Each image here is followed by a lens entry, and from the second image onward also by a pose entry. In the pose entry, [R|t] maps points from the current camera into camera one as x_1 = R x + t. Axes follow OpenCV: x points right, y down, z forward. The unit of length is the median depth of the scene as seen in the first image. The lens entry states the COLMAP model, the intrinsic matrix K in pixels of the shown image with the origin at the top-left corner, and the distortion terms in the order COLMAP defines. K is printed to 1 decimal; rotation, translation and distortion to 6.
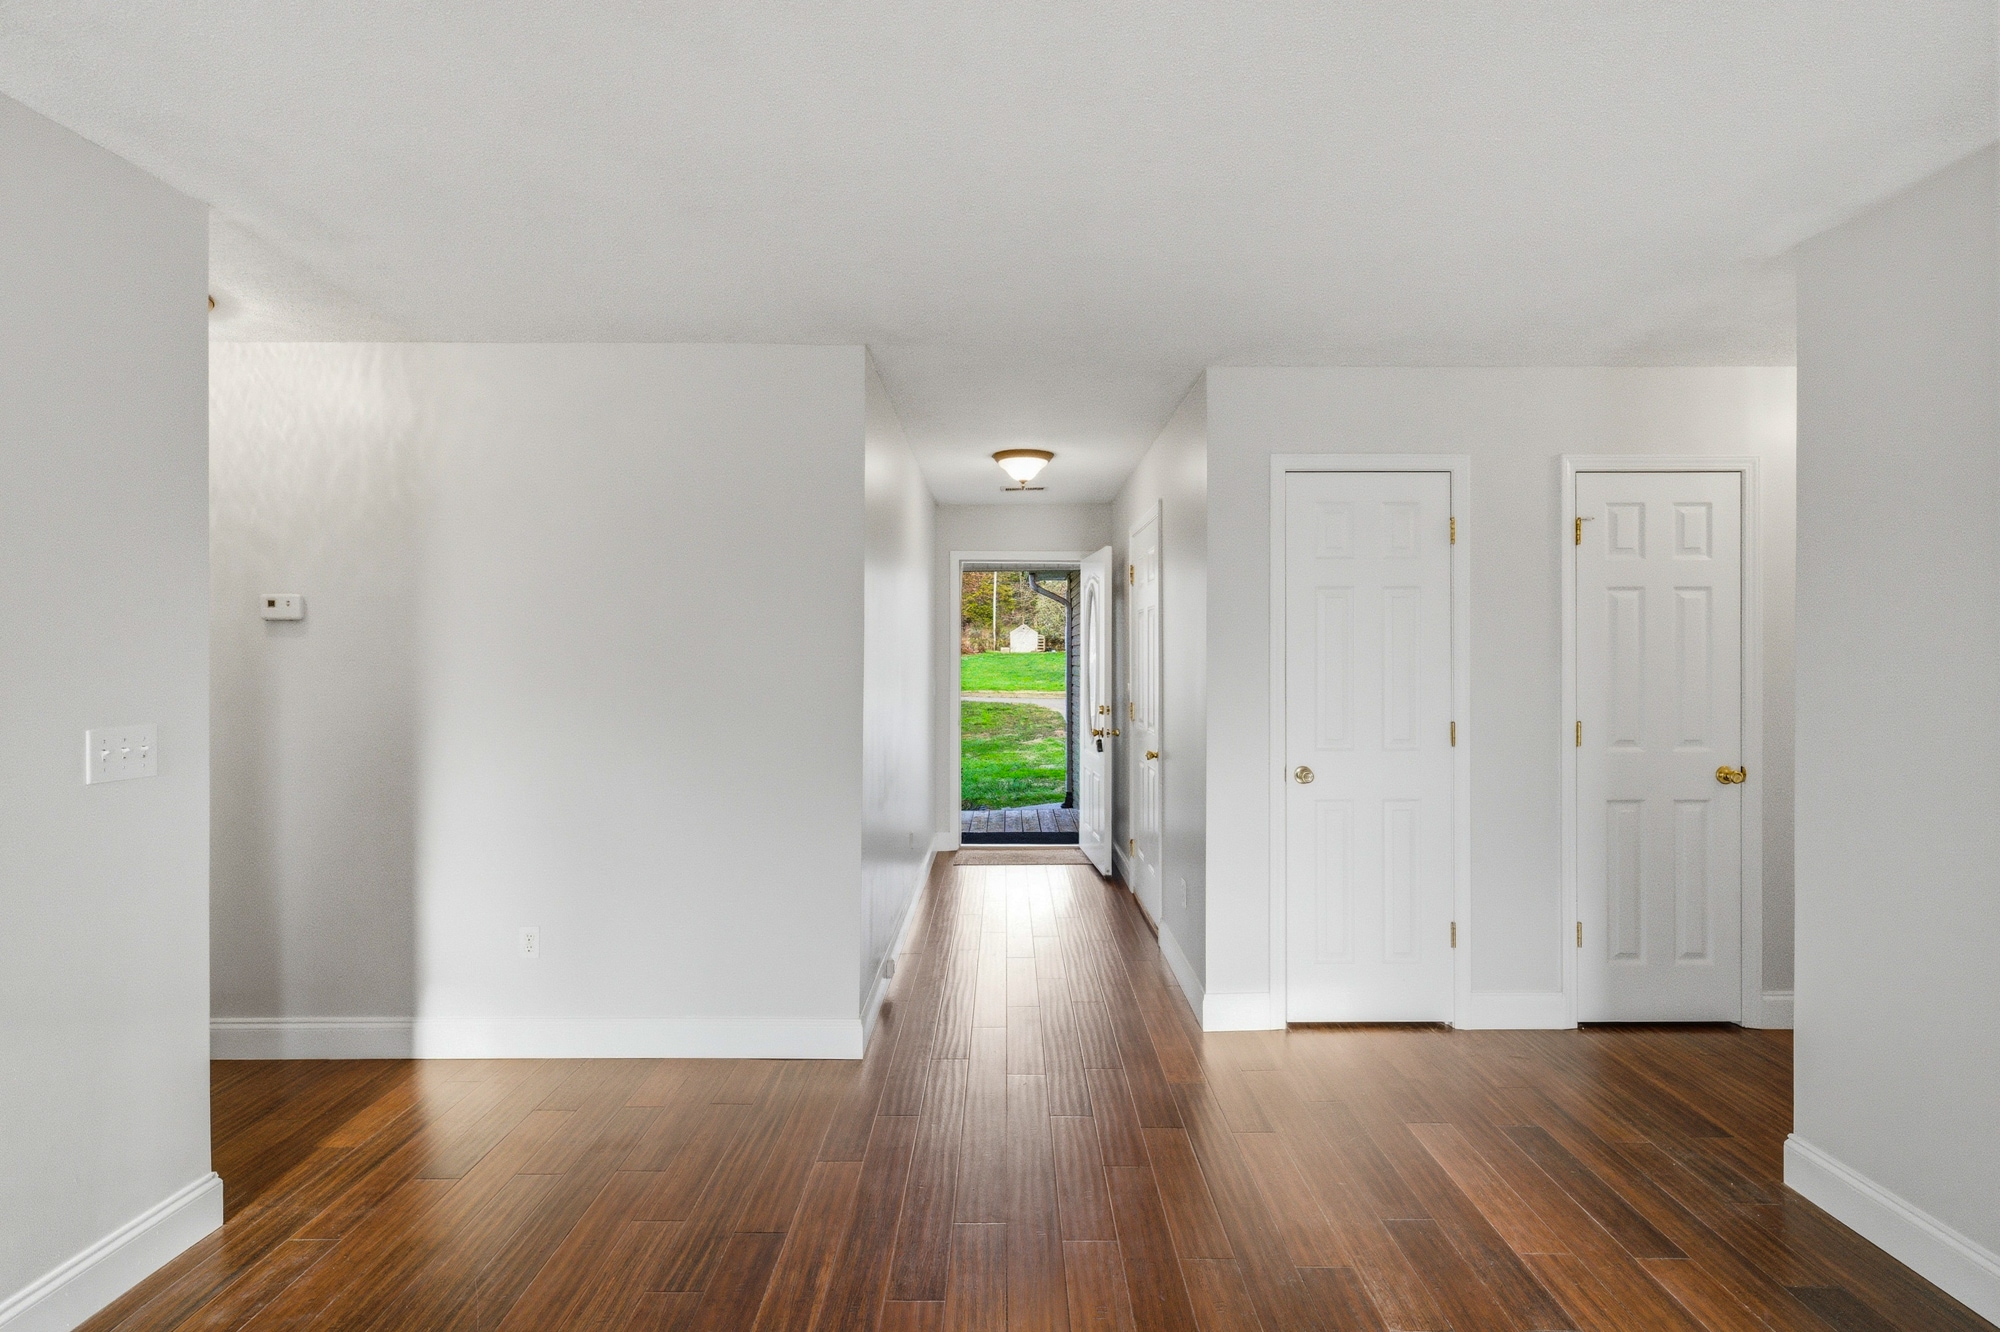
lens RADIAL K [[935.3, 0, 1000.0], [0, 935.3, 666.0], [0, 0, 1]] dist [0.001040, 0.000229]
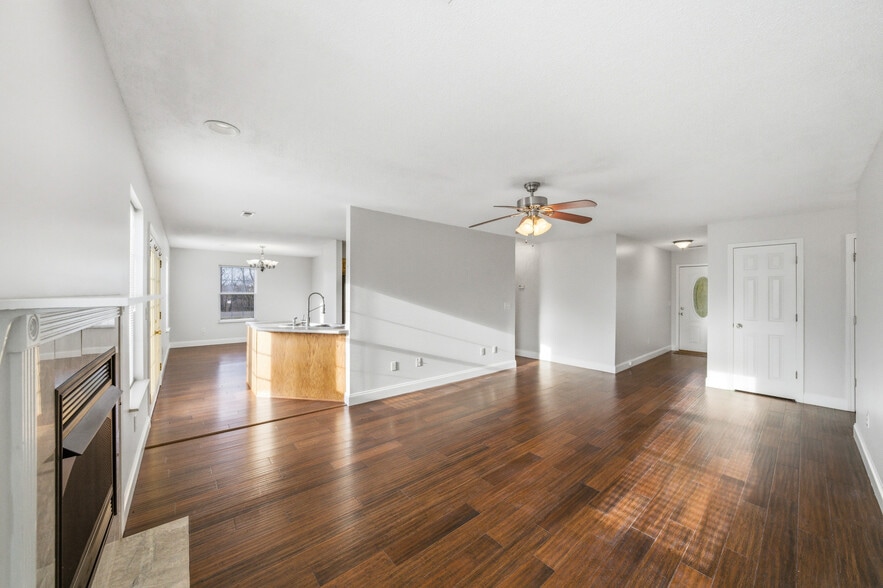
lens RADIAL K [[307.7, 0, 442.5], [0, 307.7, 292.7], [0, 0, 1]] dist [-0.000519, 0.000032]
pose [[0.632458, -0.000590, -0.774595, 0.540334], [-0.005016, 0.999976, -0.004857, -0.009490], [0.774579, 0.006957, 0.632439, -0.772192]]
